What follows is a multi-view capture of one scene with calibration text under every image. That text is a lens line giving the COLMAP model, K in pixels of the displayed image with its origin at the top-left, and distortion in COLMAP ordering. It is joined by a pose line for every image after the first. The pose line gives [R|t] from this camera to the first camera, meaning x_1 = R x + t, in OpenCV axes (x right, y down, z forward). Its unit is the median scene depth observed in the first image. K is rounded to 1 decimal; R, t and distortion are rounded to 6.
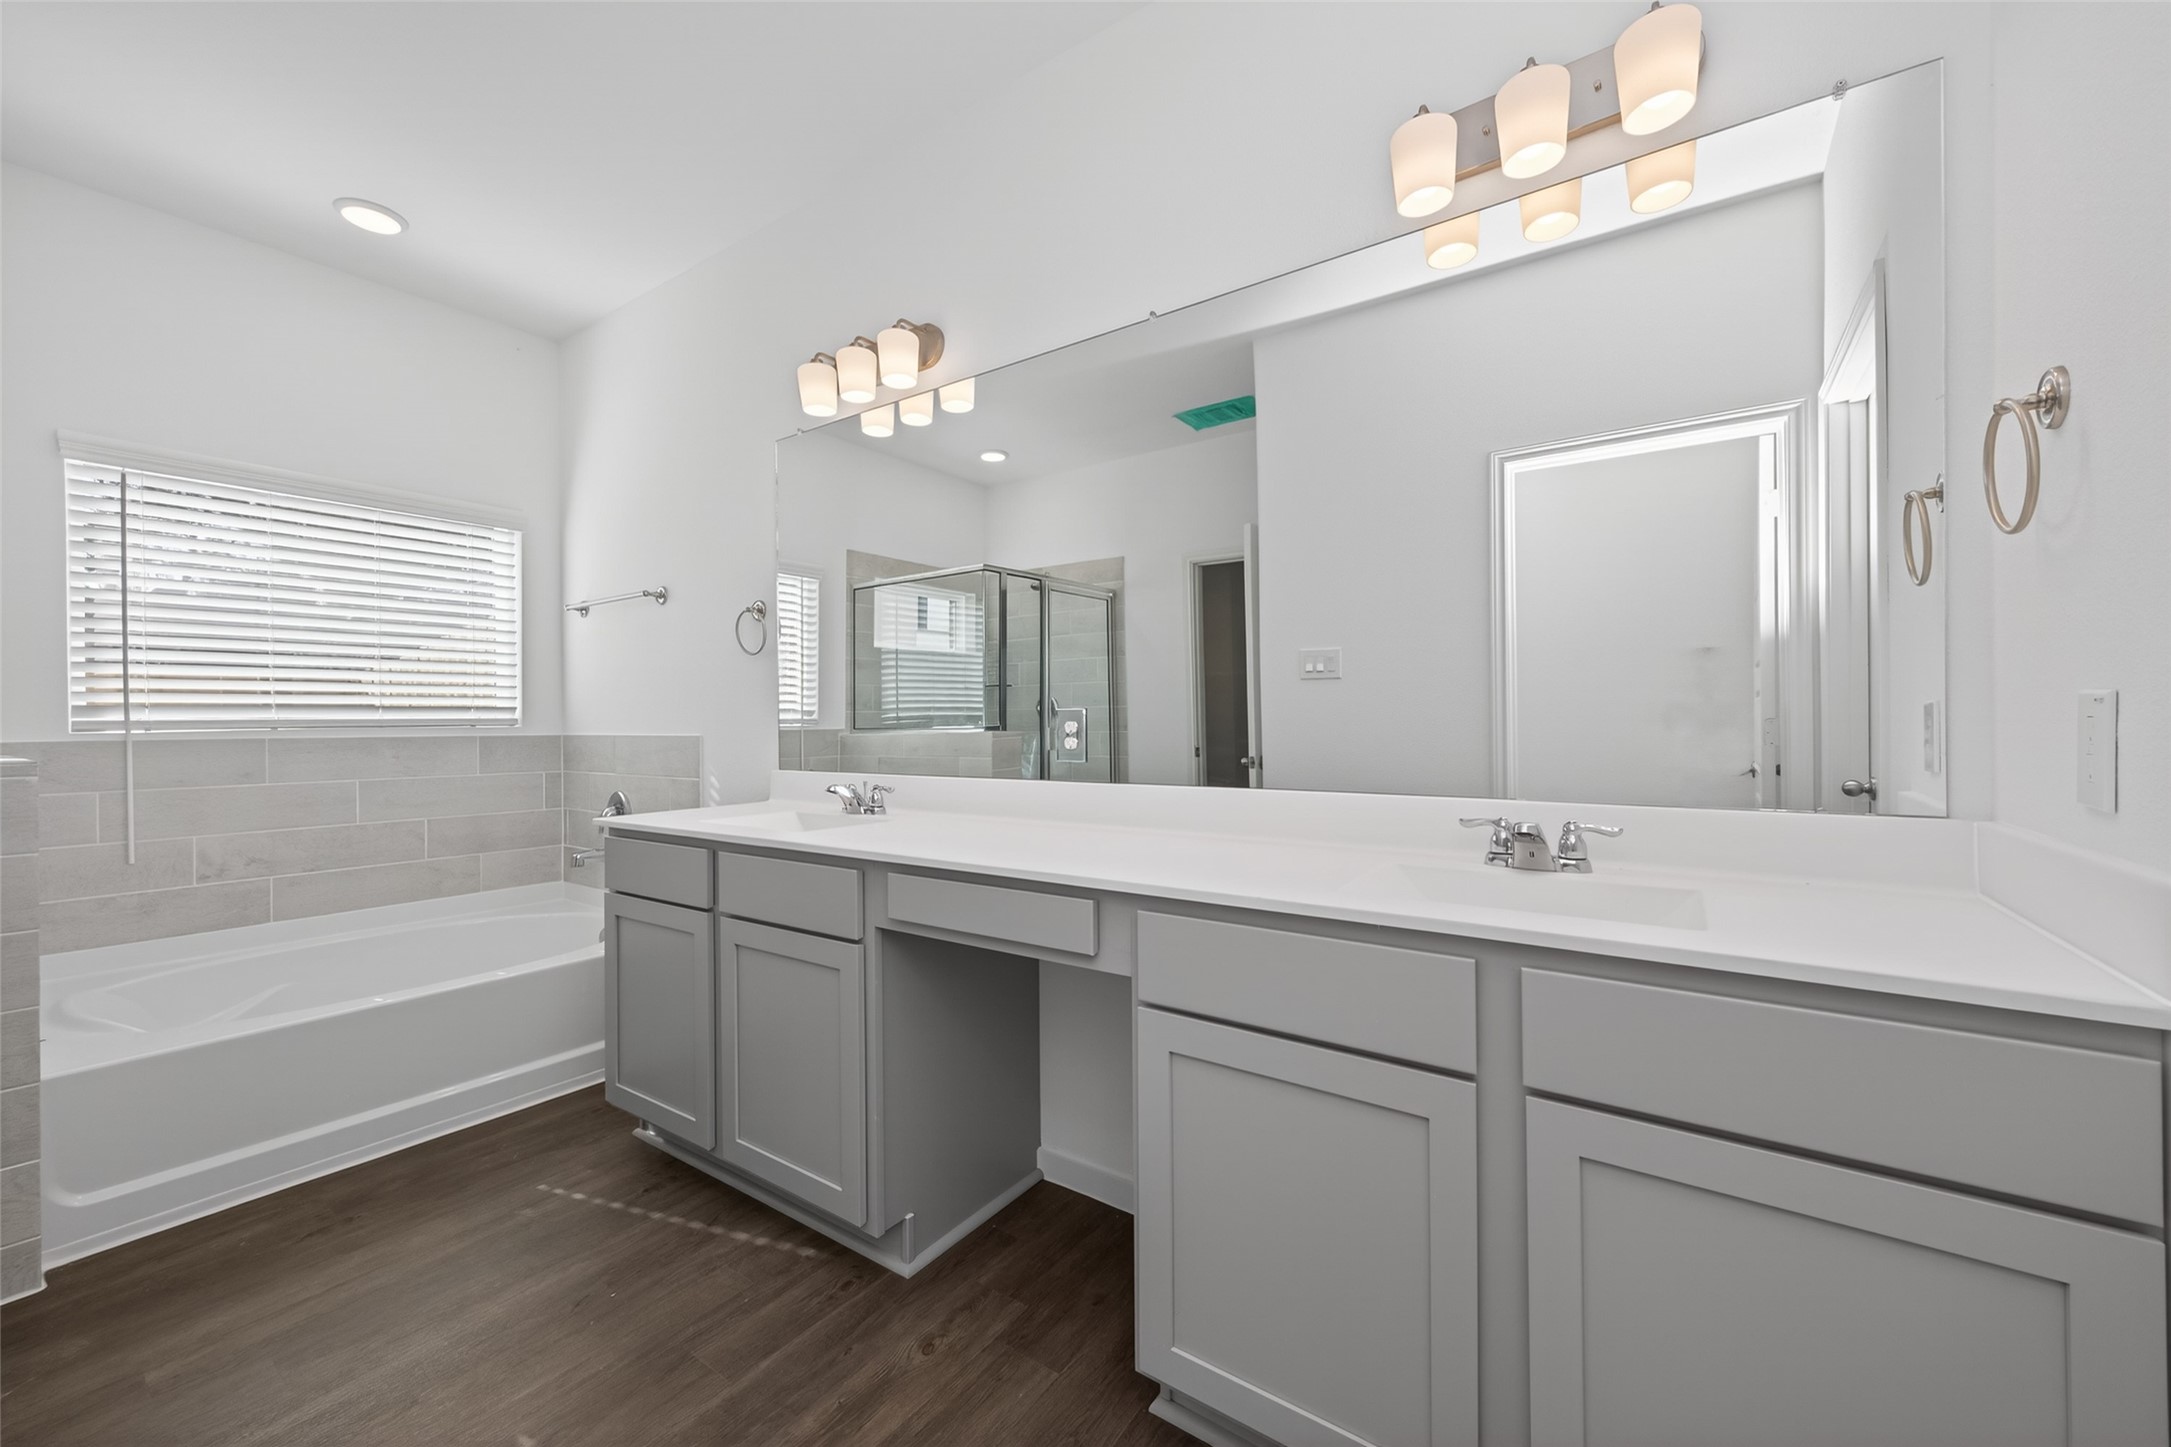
lens RADIAL K [[843.4, 0, 1094.0], [0, 843.4, 724.1], [0, 0, 1]] dist [-0.002725, -0.000168]
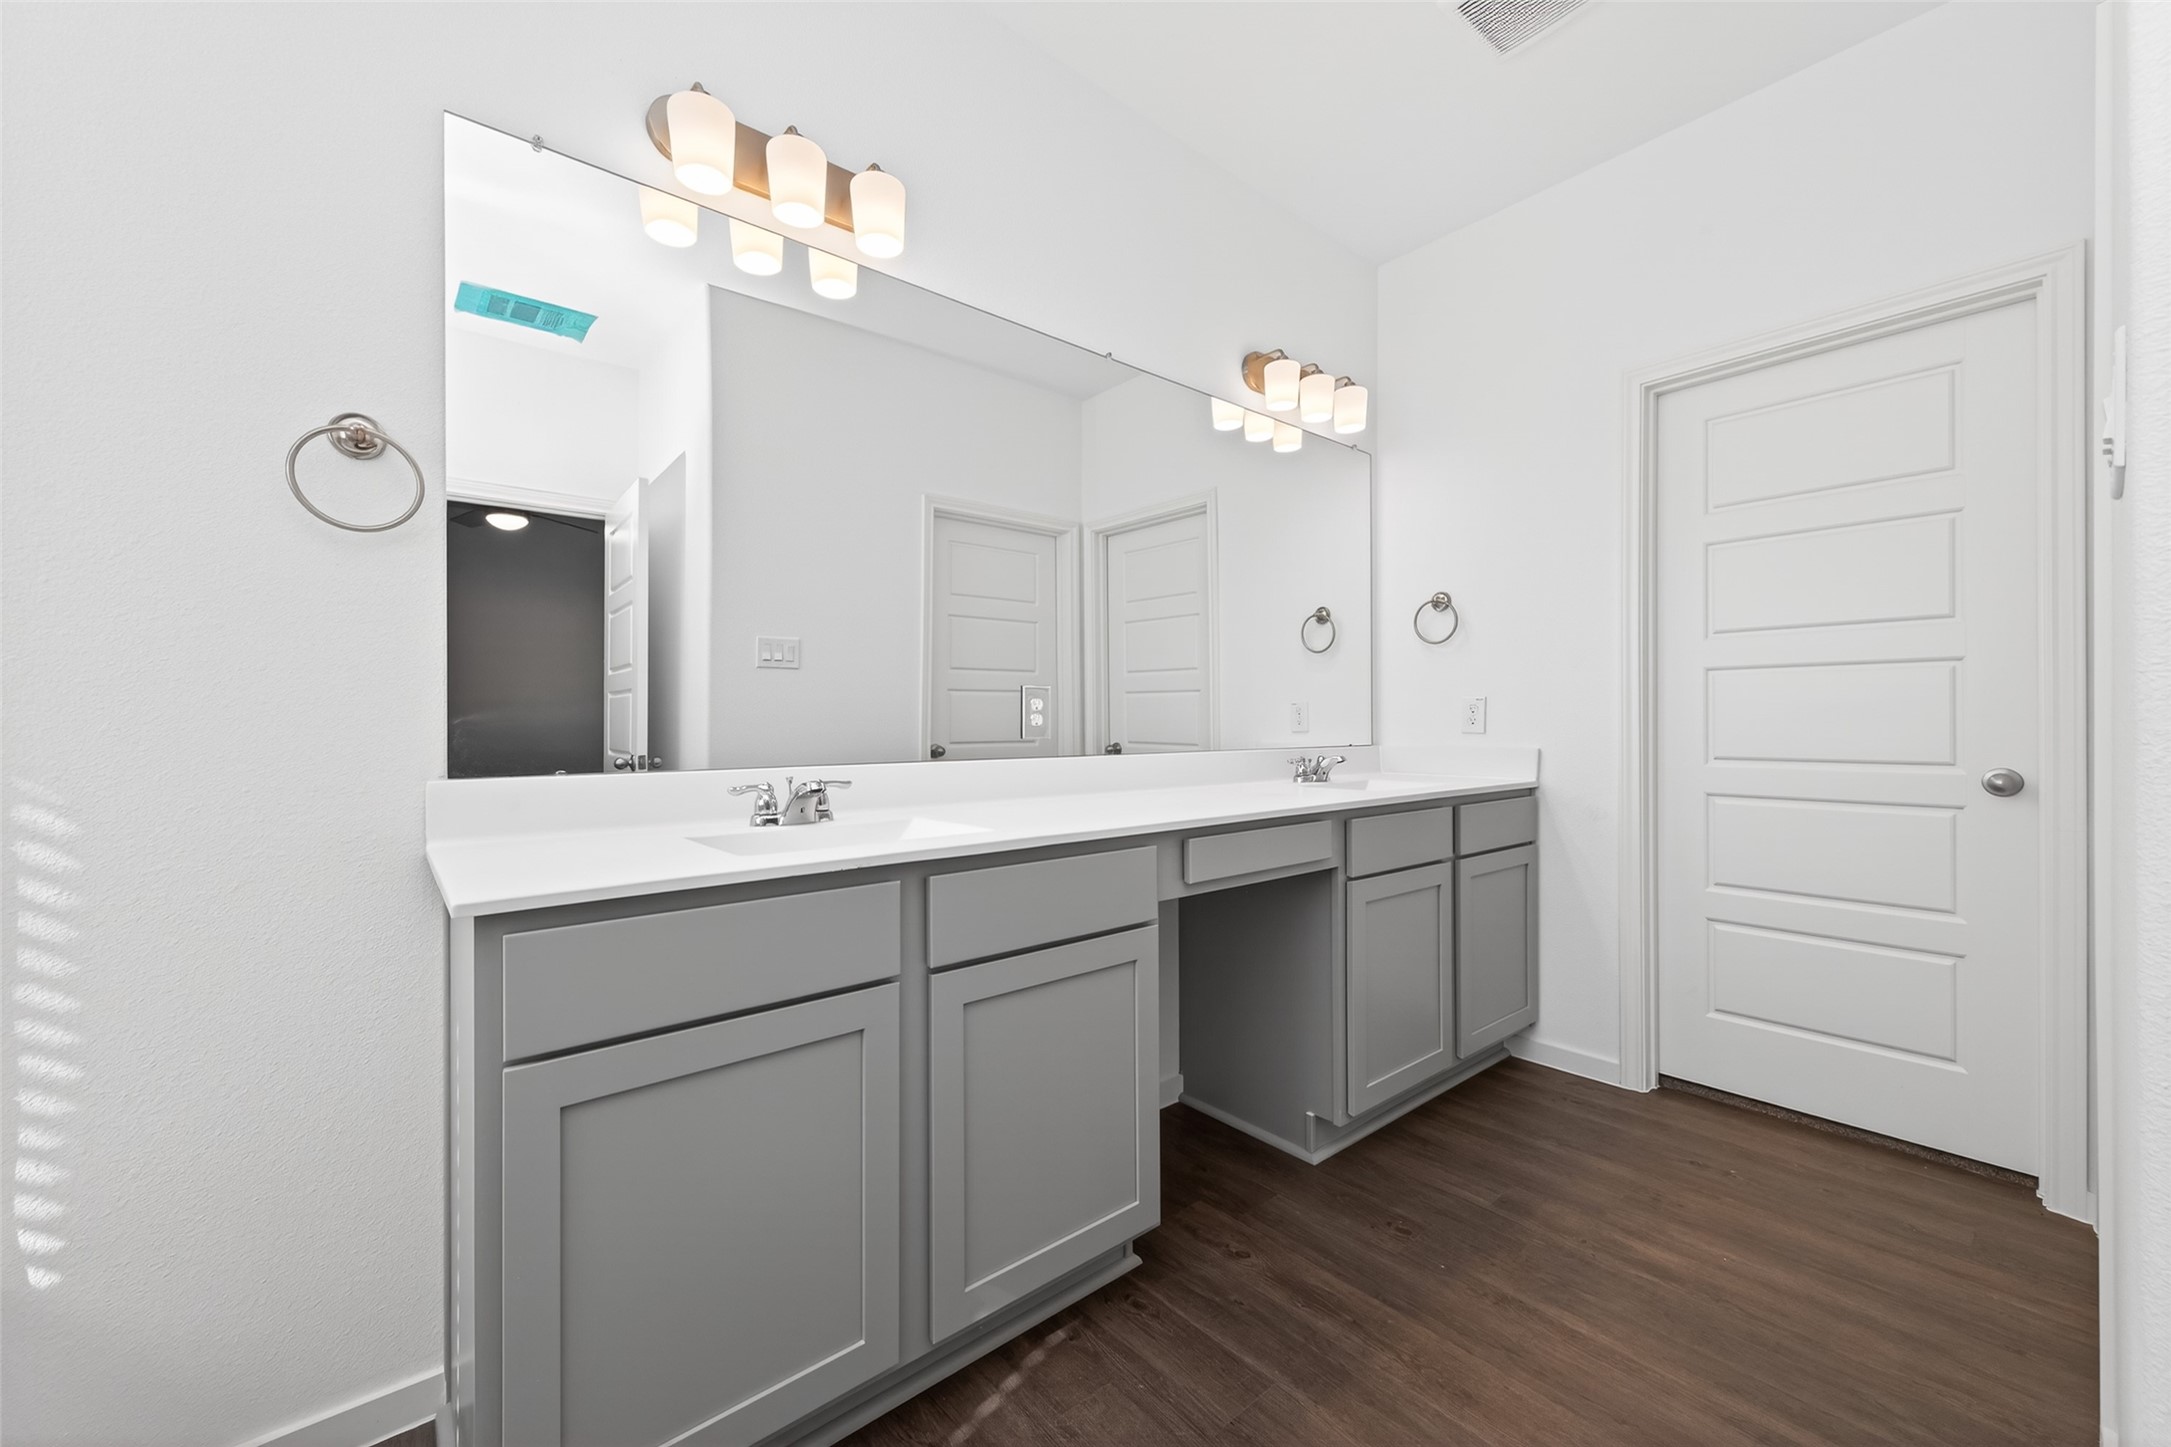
lens RADIAL K [[843.4, 0, 1095.6], [0, 843.4, 719.1], [0, 0, 1]] dist [-0.002725, -0.000168]
pose [[0.253905, 0.011507, 0.967161, -1.221052], [0.004725, 0.999903, -0.013136, 0.042889], [-0.967218, 0.007905, 0.253826, 0.824309]]
